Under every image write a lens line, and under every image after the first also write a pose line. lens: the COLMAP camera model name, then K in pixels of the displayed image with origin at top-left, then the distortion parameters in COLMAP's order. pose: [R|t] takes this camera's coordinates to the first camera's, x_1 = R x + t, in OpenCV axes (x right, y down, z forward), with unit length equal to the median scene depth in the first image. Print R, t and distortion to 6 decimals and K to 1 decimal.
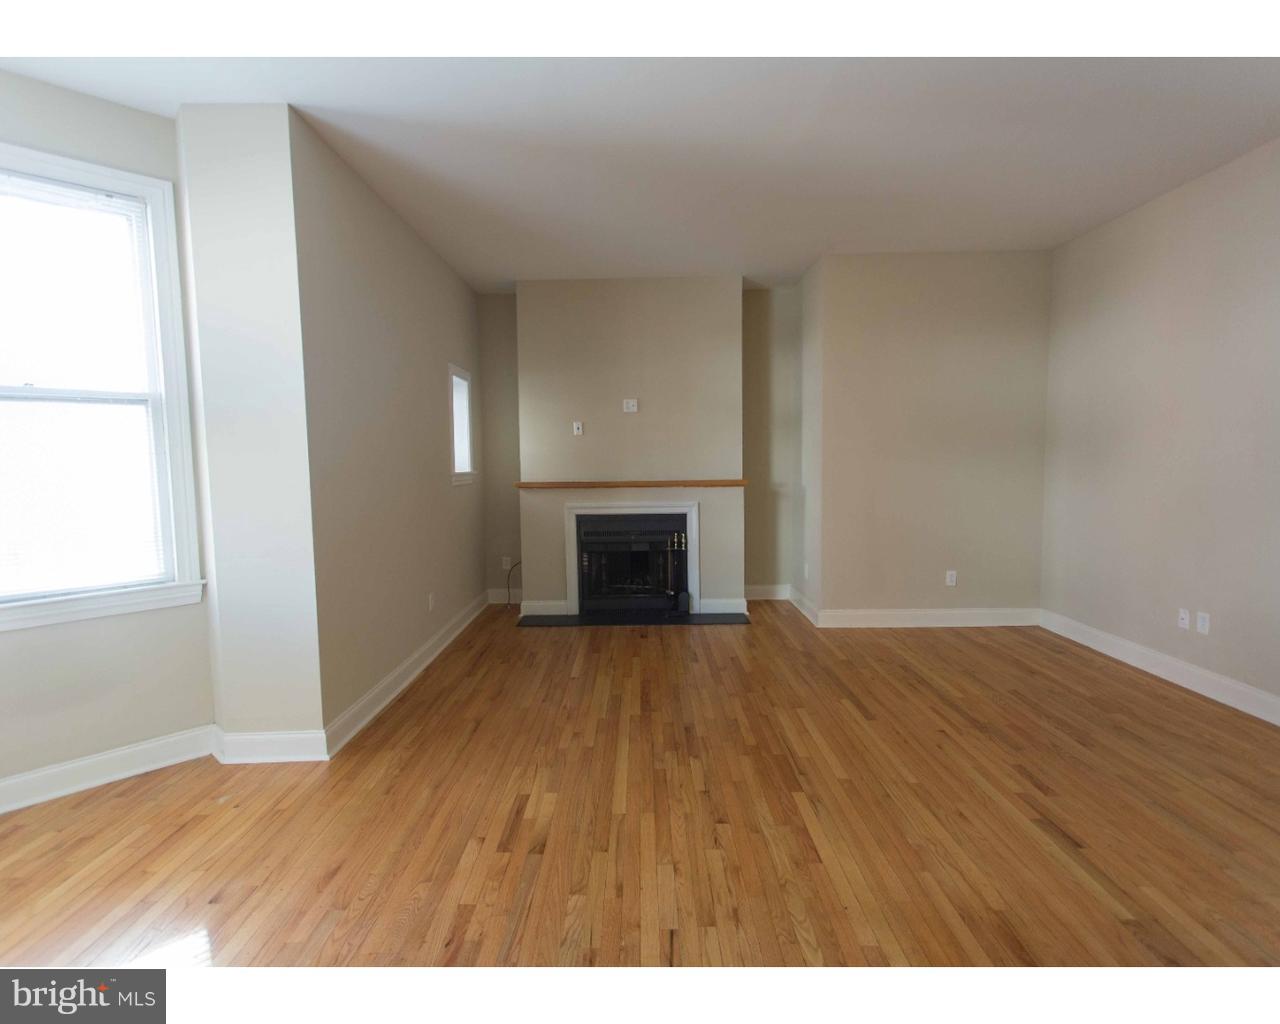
lens RADIAL K [[665.4, 0, 634.9], [0, 665.4, 516.0], [0, 0, 1]] dist [0.002696, 0.000307]
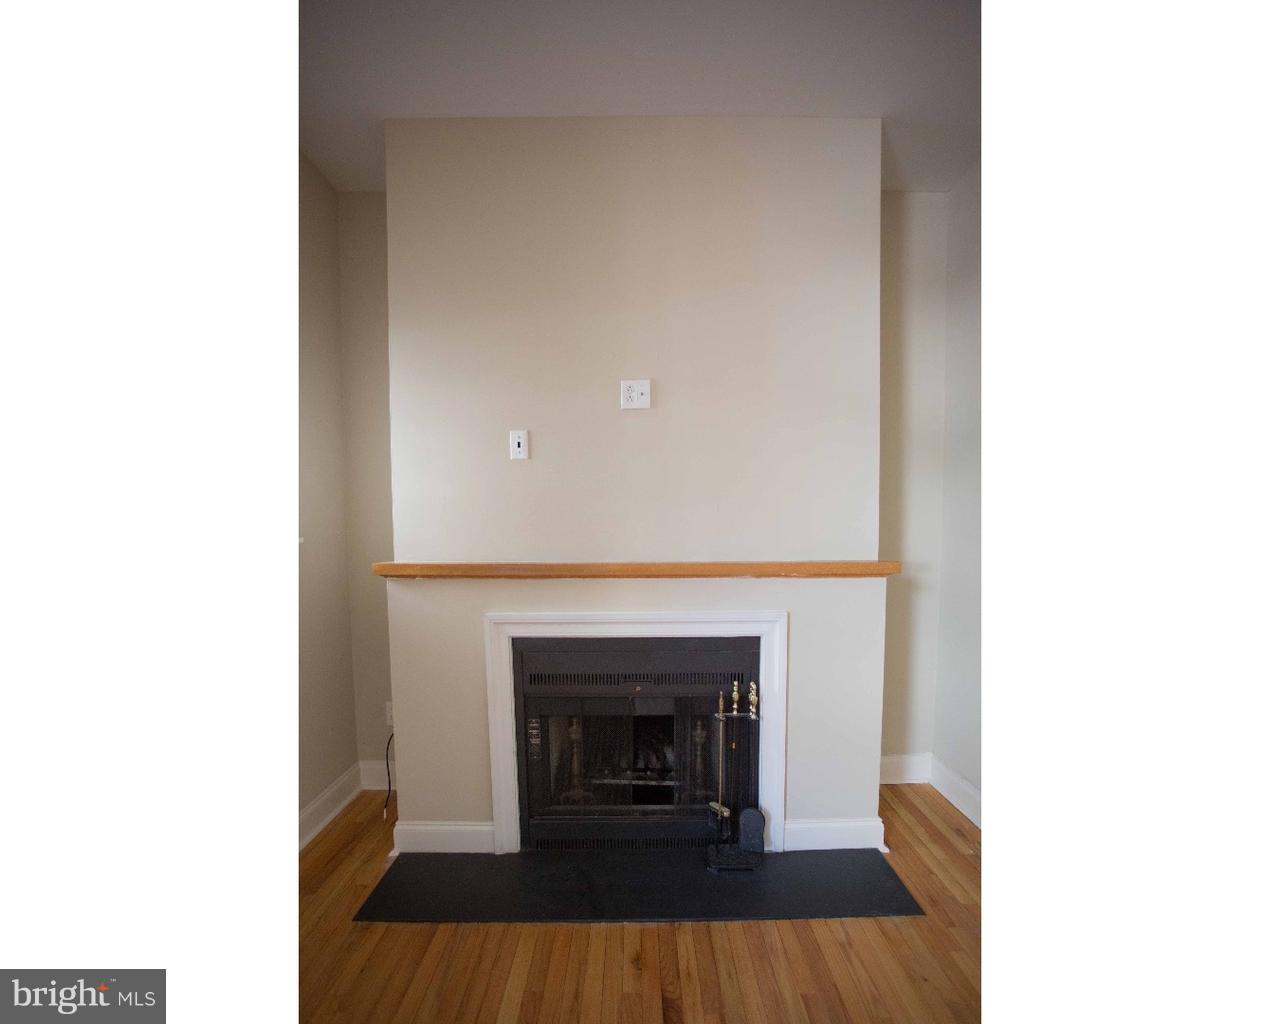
lens RADIAL K [[542.5, 0, 639.5], [0, 542.5, 556.8], [0, 0, 1]] dist [-0.056498, 0.000041]
pose [[0.999809, 0.006807, 0.018302, -0.010076], [-0.006421, 0.999757, -0.021065, -0.049627], [-0.018441, 0.020944, 0.999611, 0.647002]]
